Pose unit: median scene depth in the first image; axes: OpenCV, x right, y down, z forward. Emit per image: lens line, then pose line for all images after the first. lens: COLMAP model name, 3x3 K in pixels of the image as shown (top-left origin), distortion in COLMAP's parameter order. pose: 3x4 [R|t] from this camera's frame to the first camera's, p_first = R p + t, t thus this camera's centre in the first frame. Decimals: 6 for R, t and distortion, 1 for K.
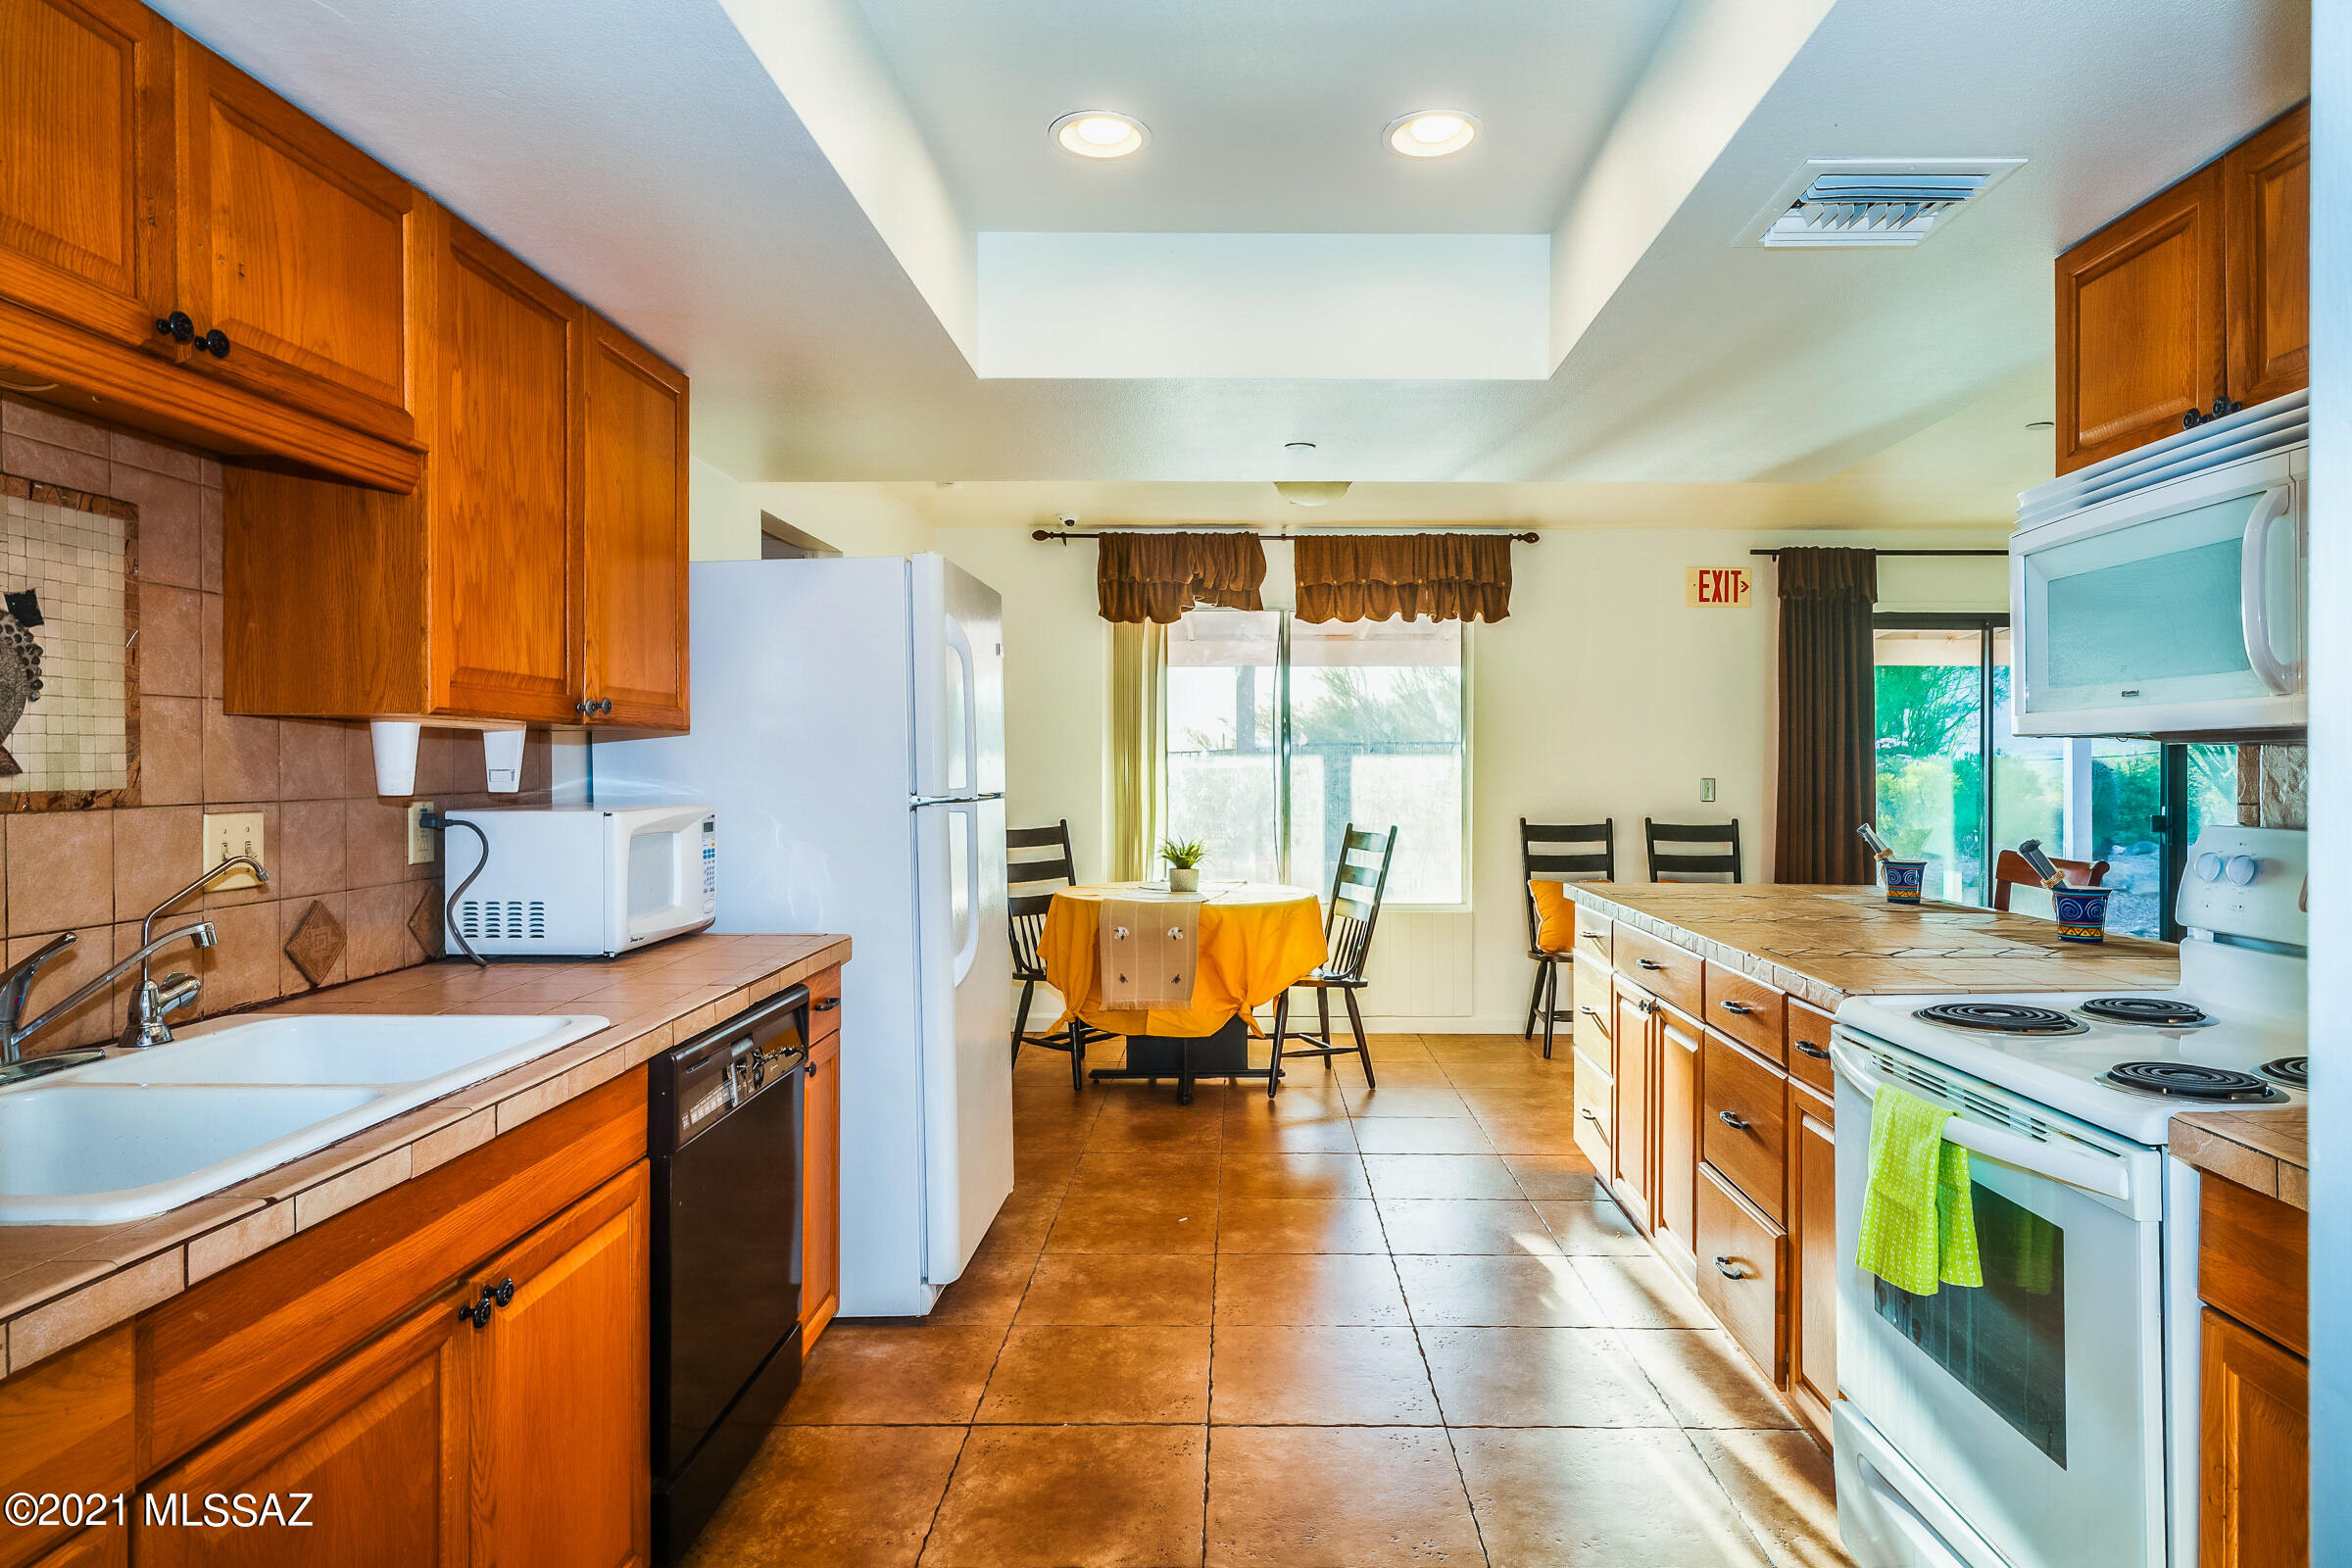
lens RADIAL K [[1227.7, 0, 1182.7], [0, 1227.7, 777.3], [0, 0, 1]] dist [0.003247, 0.002712]
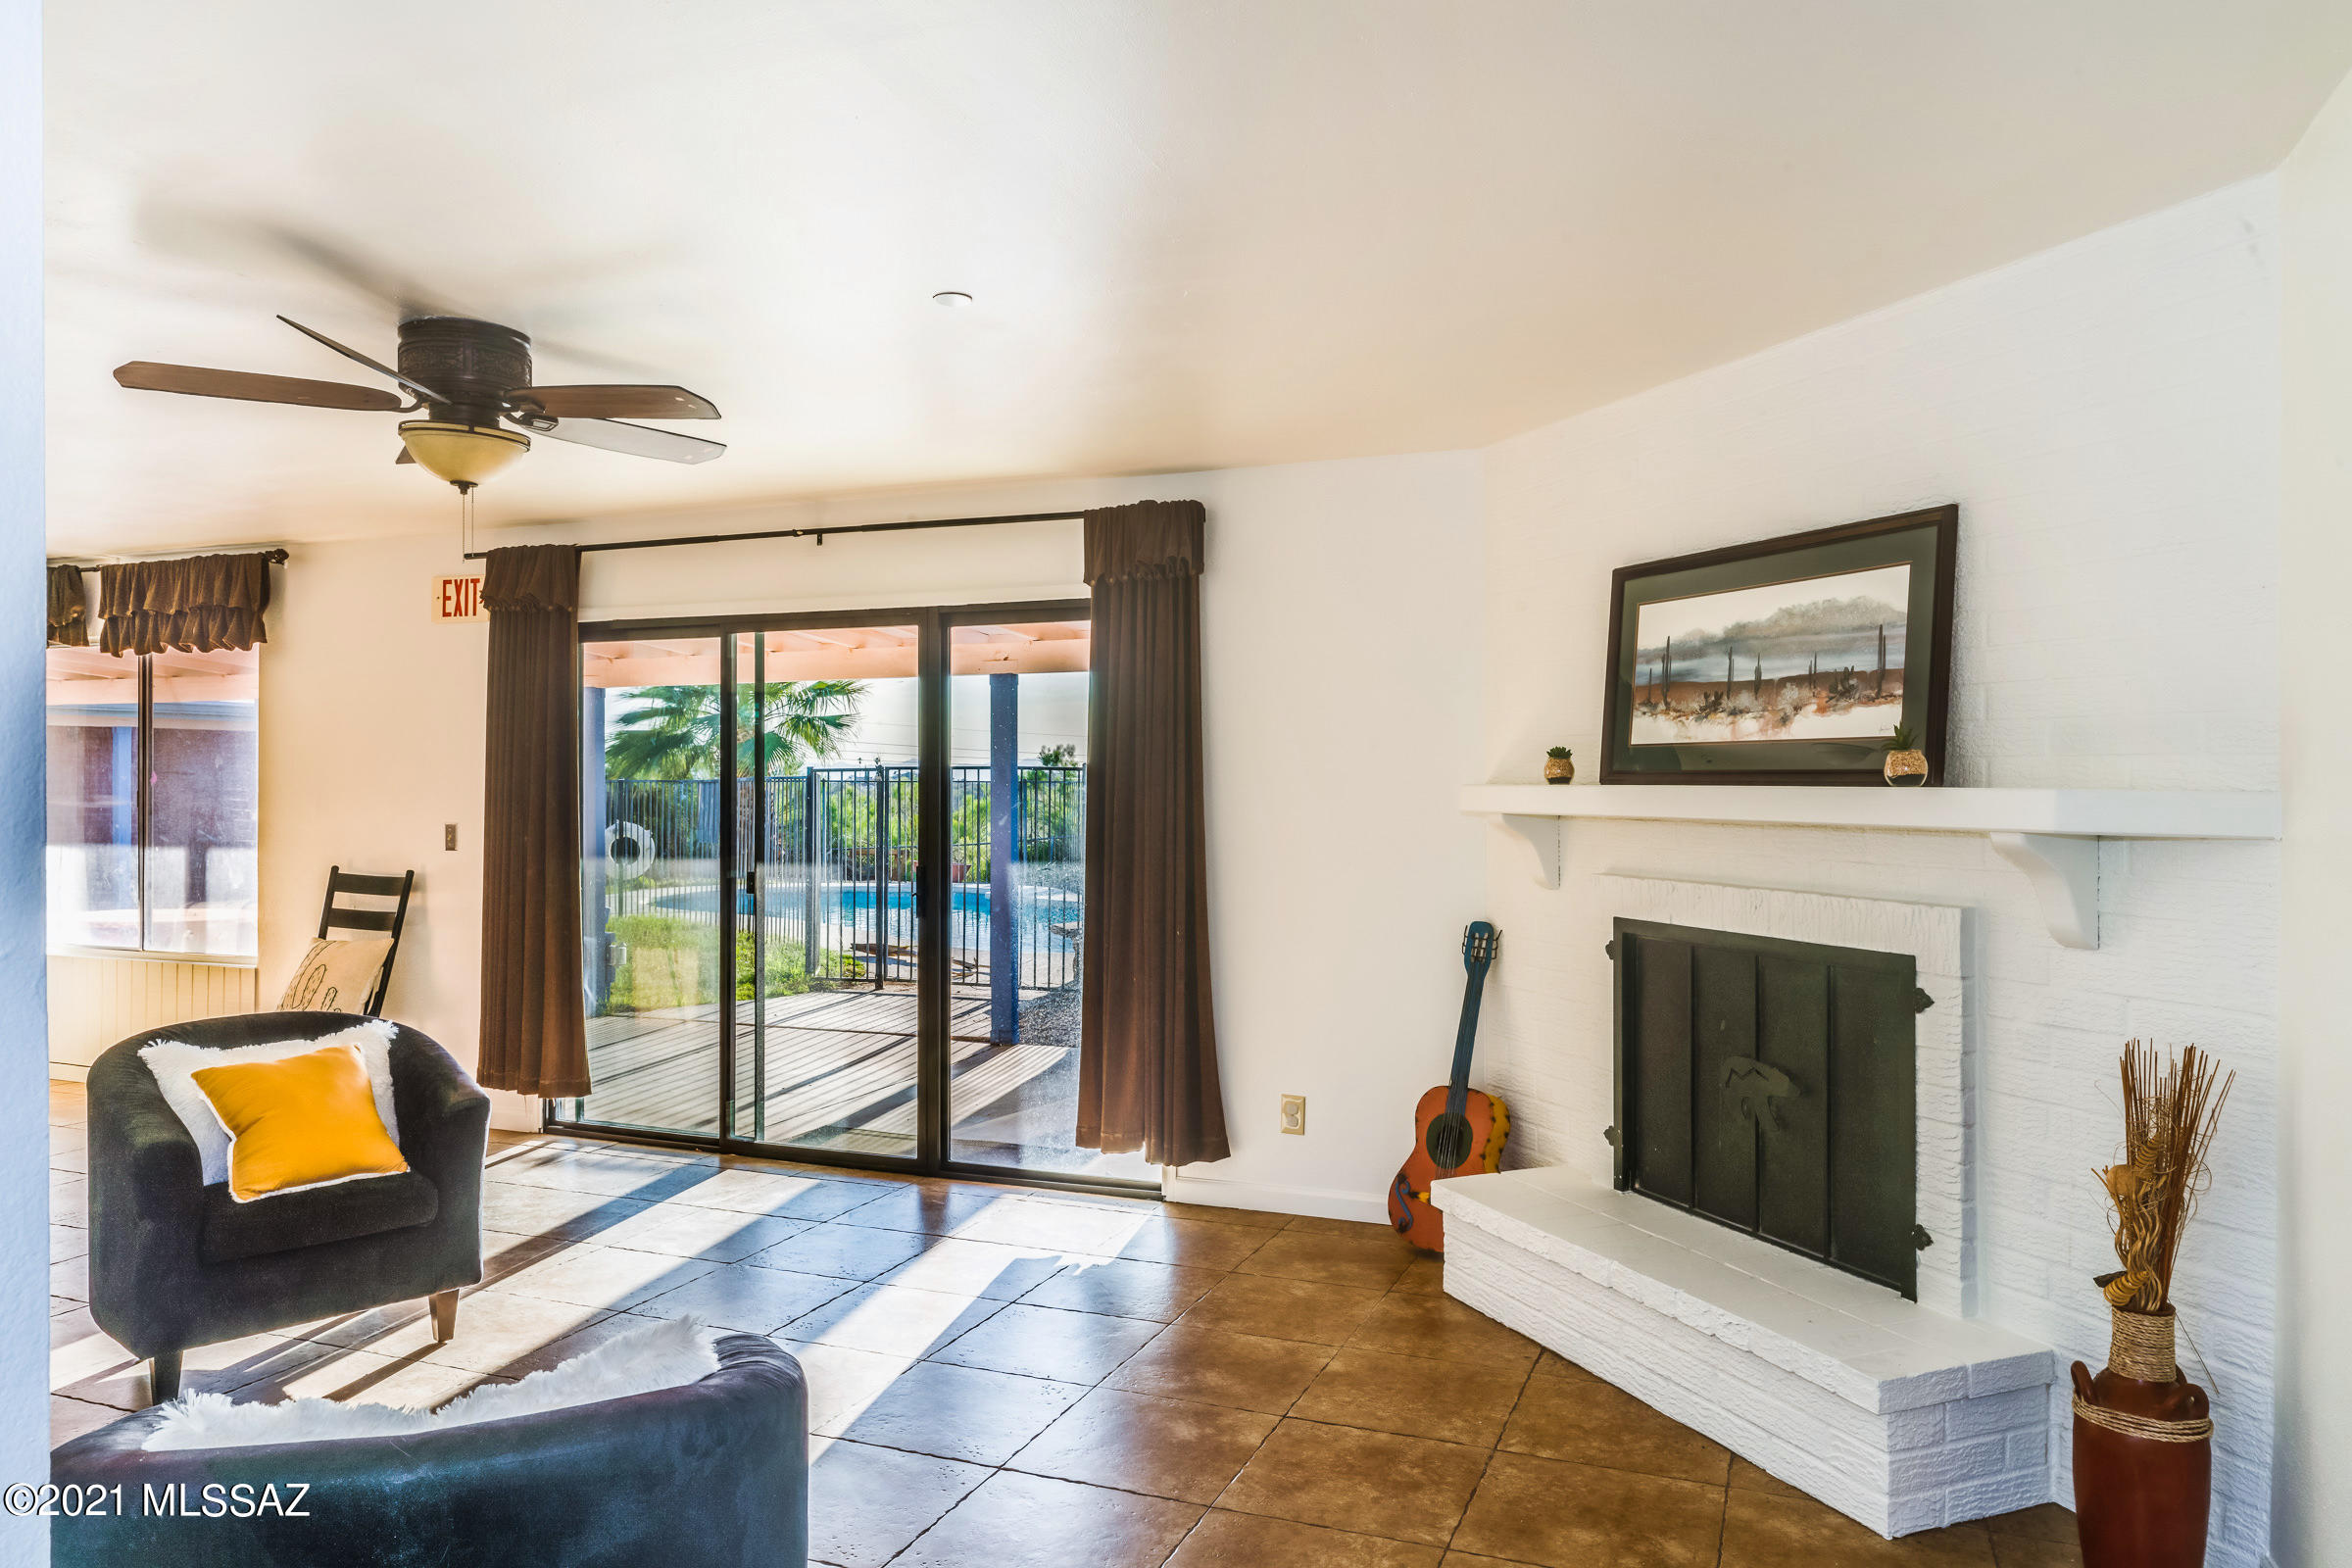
lens RADIAL K [[1543.7, 0, 1174.8], [0, 1543.7, 785.0], [0, 0, 1]] dist [-0.003842, -0.000610]
pose [[0.924440, -0.000087, -0.381329, 1.345580], [-0.003281, 0.999961, -0.008181, -0.019303], [0.381314, 0.008814, 0.924403, 0.208934]]
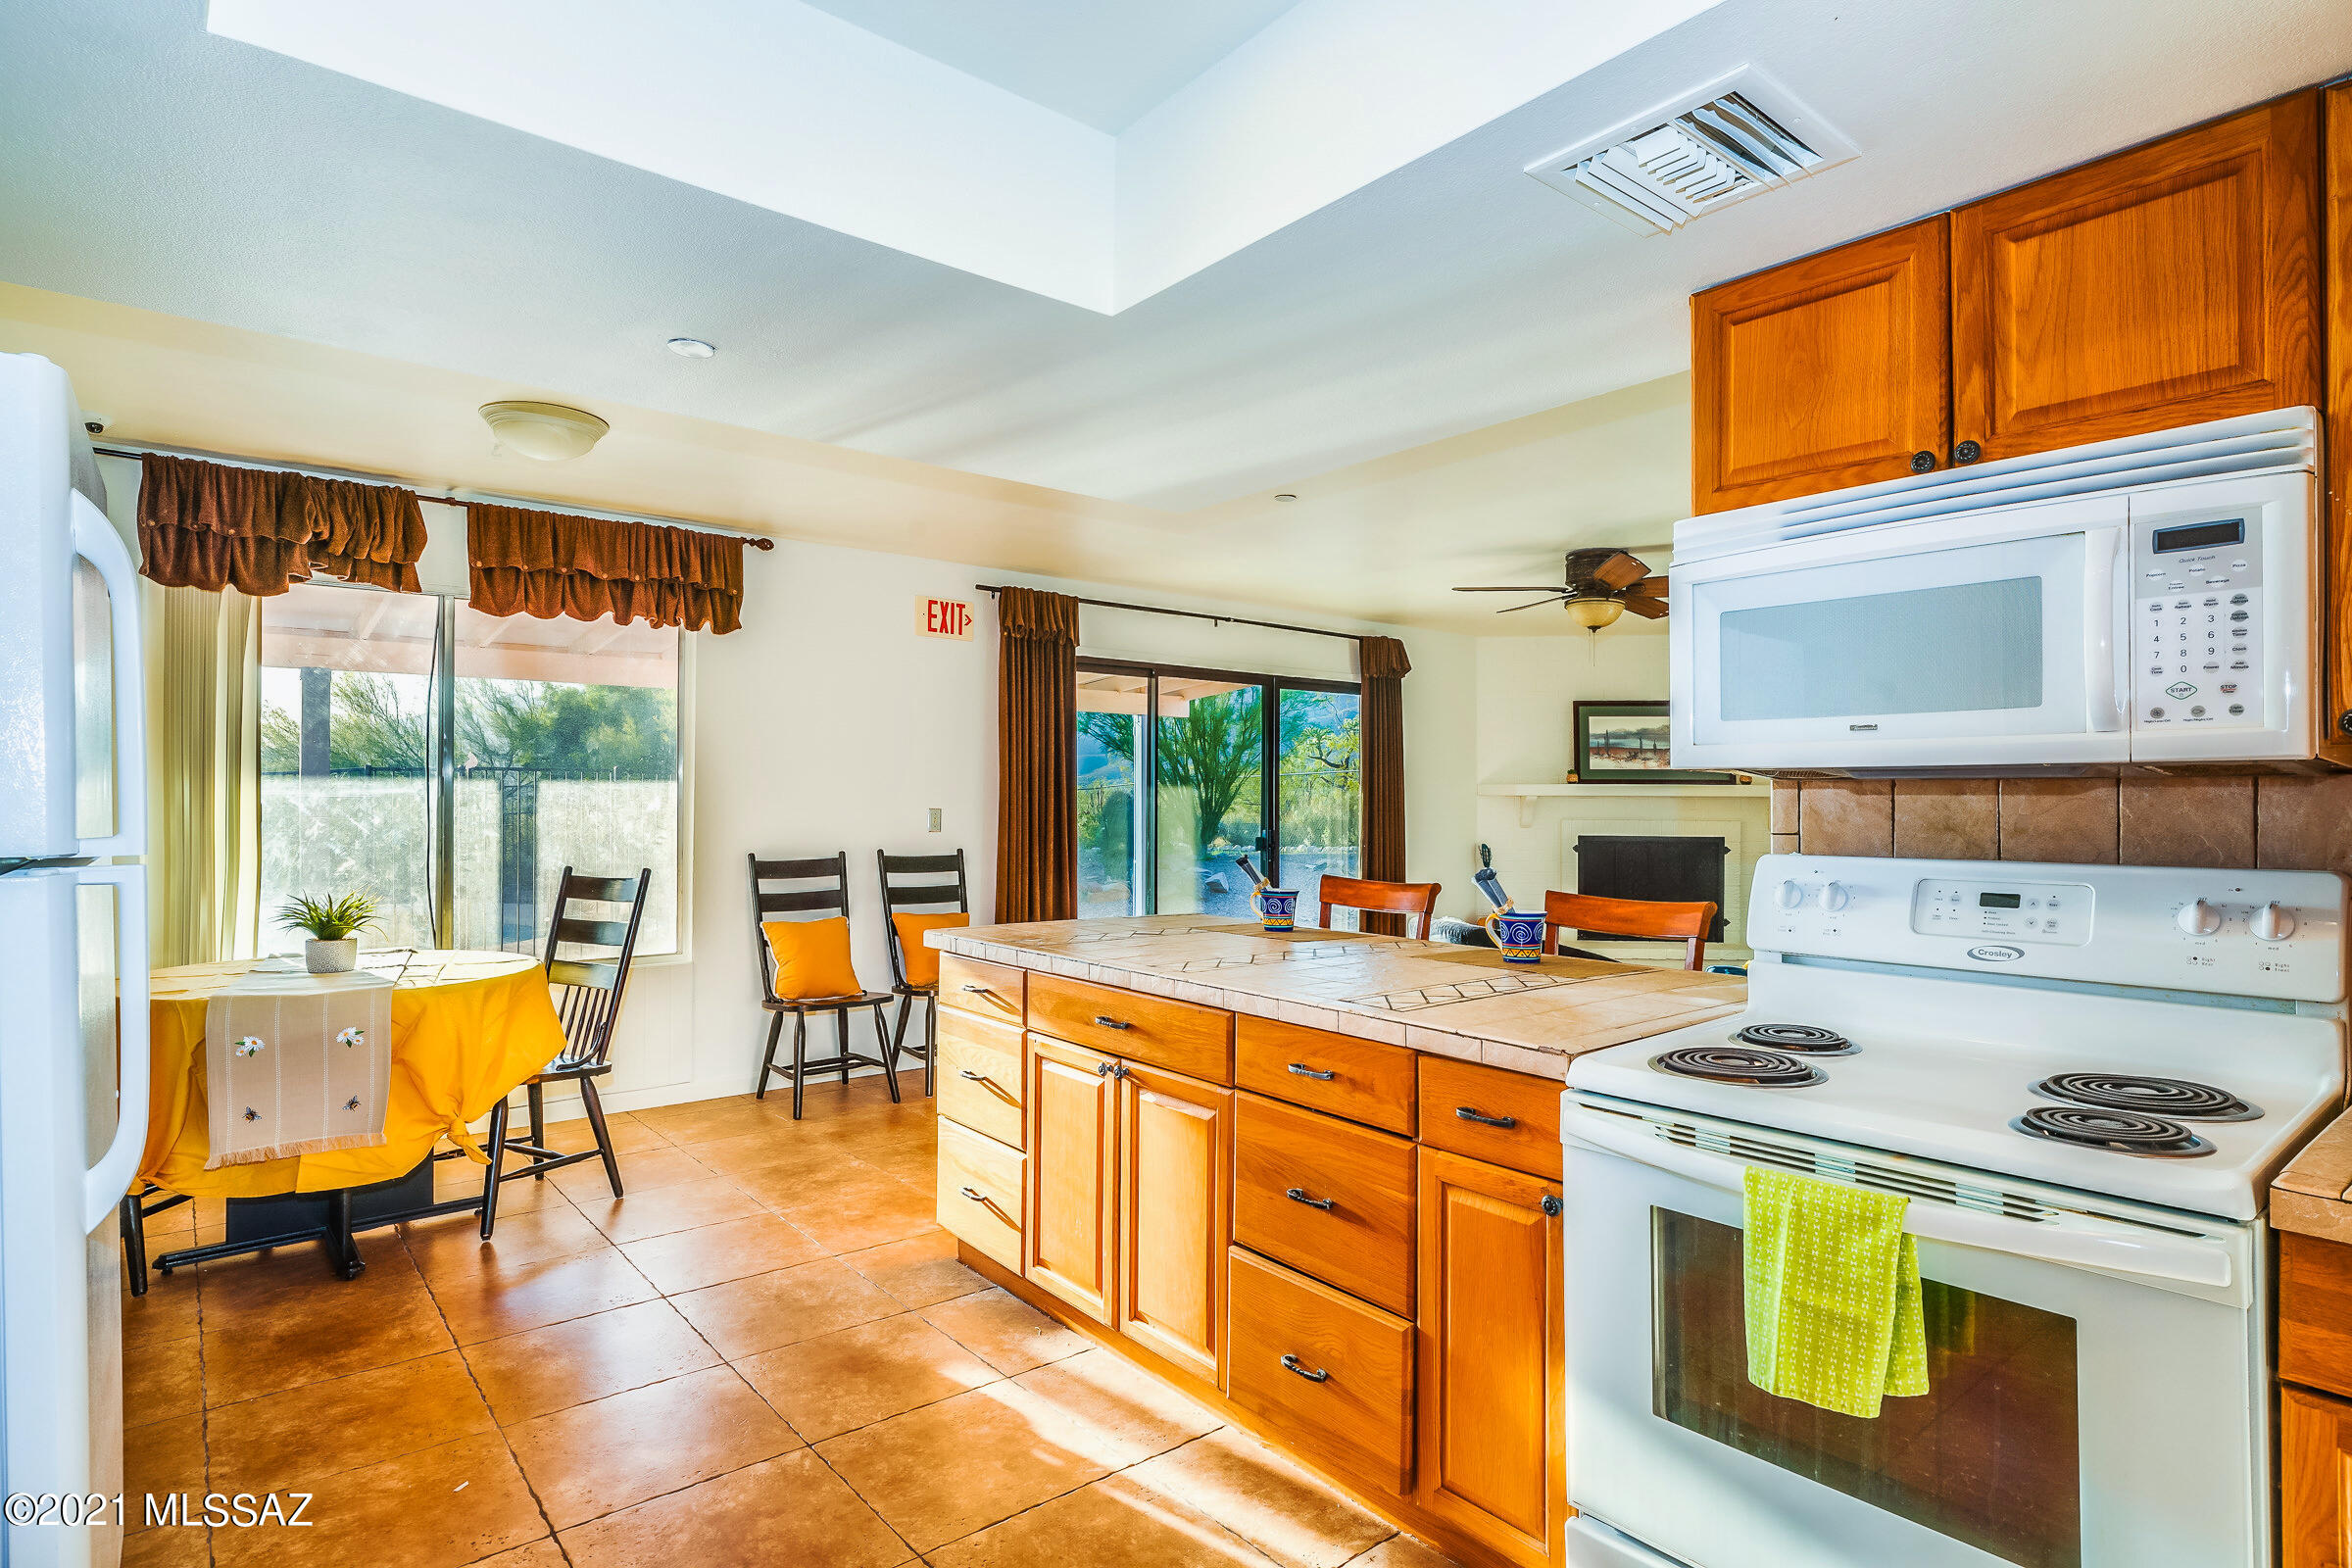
lens RADIAL K [[1227.7, 0, 1174.8], [0, 1227.7, 783.4], [0, 0, 1]] dist [0.003247, 0.002712]
pose [[0.775509, 0.009794, 0.631260, -0.053589], [0.002276, 0.999830, -0.018308, -0.000978], [-0.631332, 0.015635, 0.775355, 0.106609]]
